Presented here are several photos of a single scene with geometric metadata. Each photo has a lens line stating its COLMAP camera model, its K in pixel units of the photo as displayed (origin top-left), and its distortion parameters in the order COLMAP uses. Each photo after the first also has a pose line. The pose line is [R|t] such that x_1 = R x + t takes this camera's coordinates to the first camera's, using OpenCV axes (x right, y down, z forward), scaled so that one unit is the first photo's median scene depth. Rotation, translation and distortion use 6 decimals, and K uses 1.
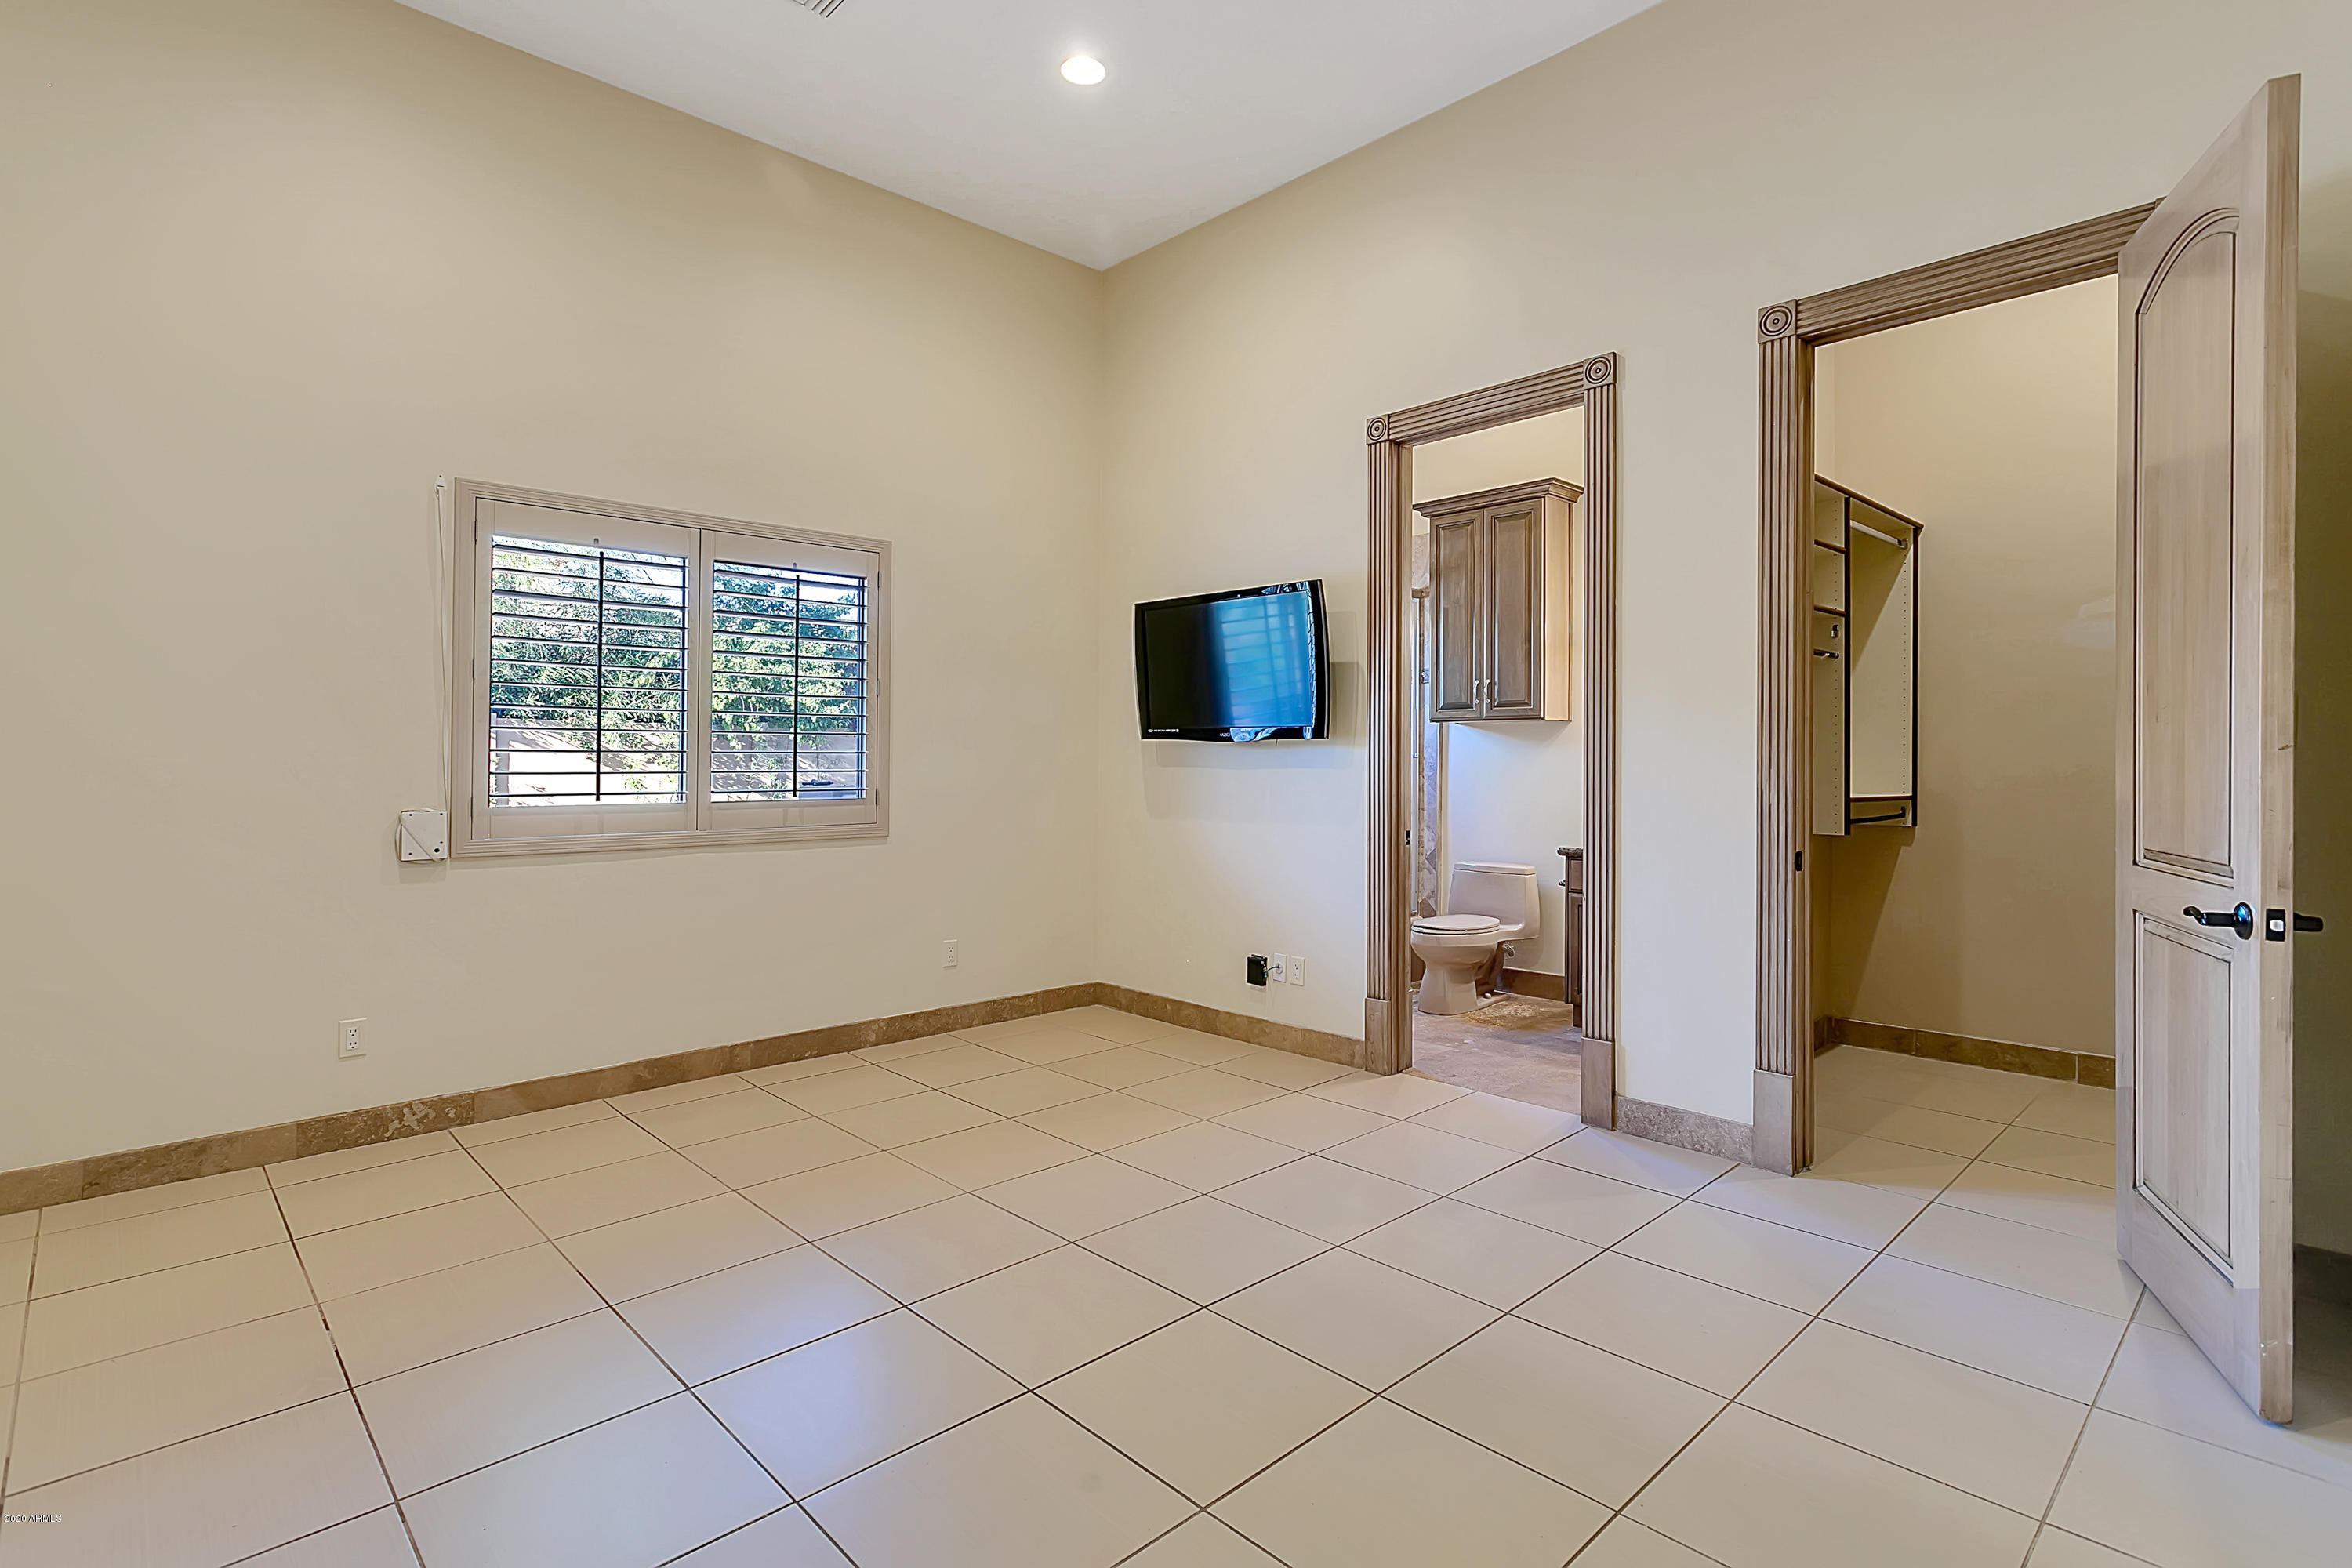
lens RADIAL K [[1105.7, 0, 1171.8], [0, 1105.7, 741.6], [0, 0, 1]] dist [-0.000574, 0.001053]
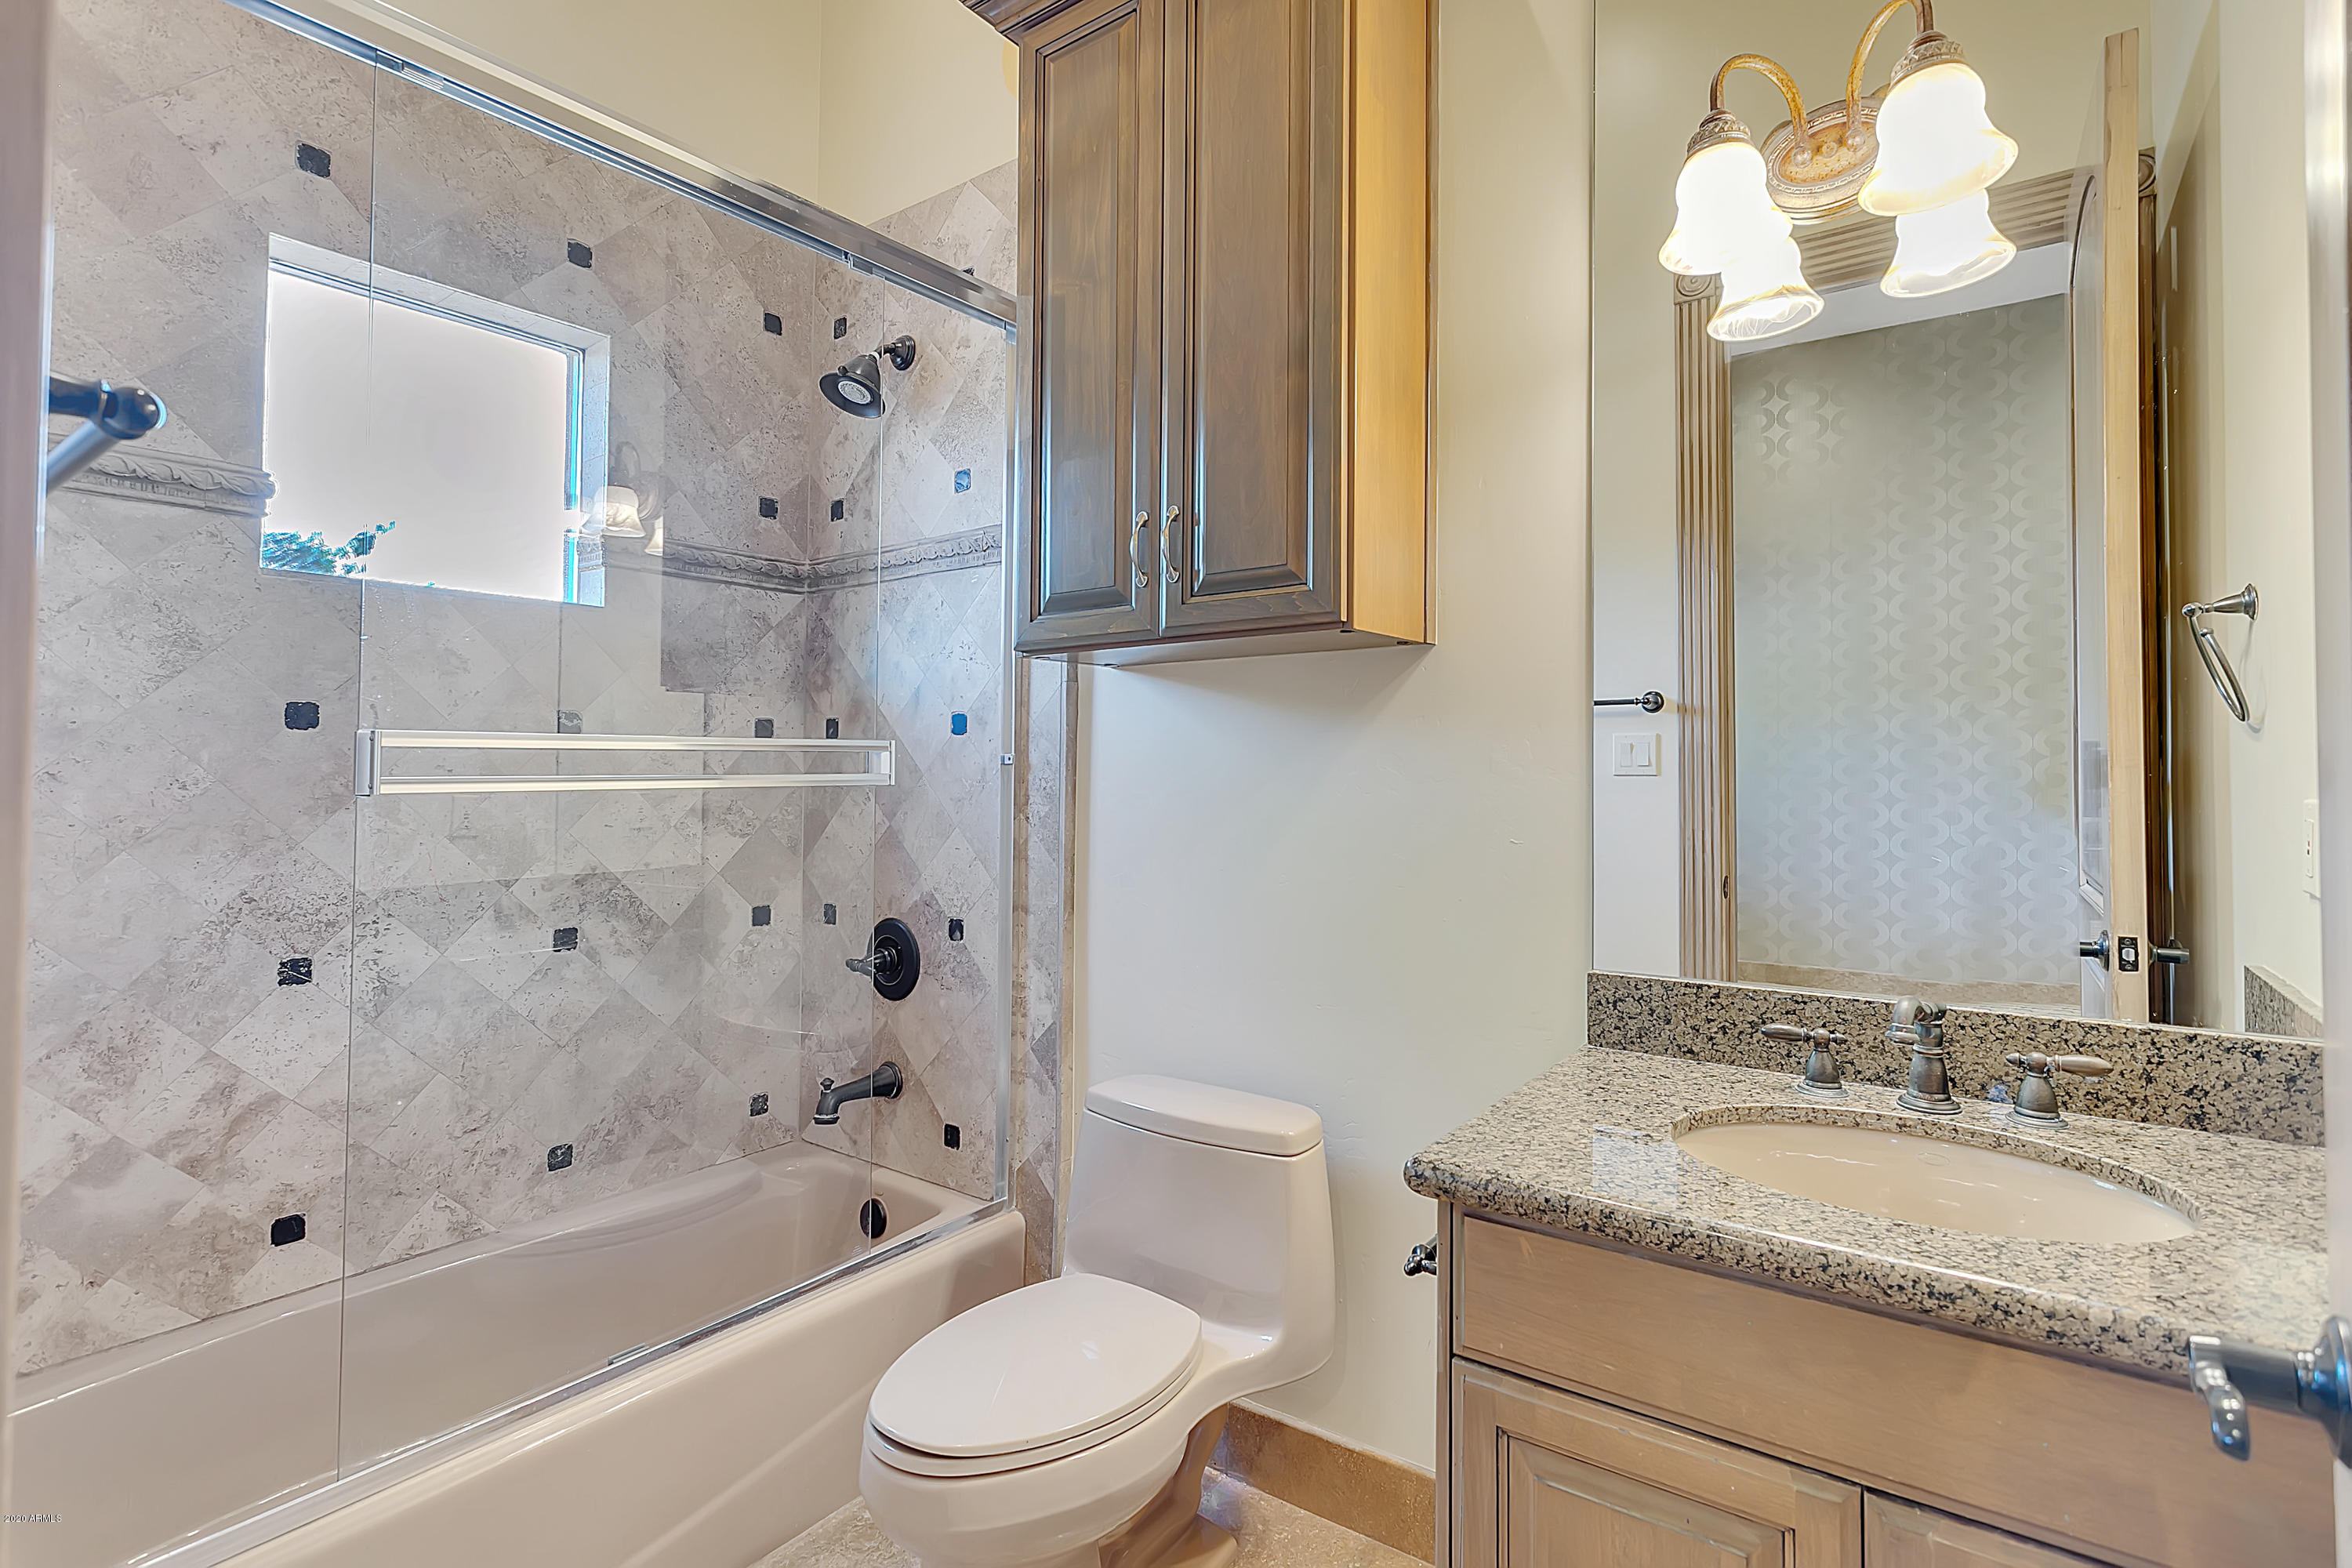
lens RADIAL K [[1105.7, 0, 1174.0], [0, 1105.7, 777.2], [0, 0, 1]] dist [-0.000574, 0.001053]
pose [[0.986885, -0.002532, 0.161408, 0.230264], [-0.000485, 0.999826, 0.018650, 0.012212], [-0.161427, -0.018484, 0.986712, 0.679892]]
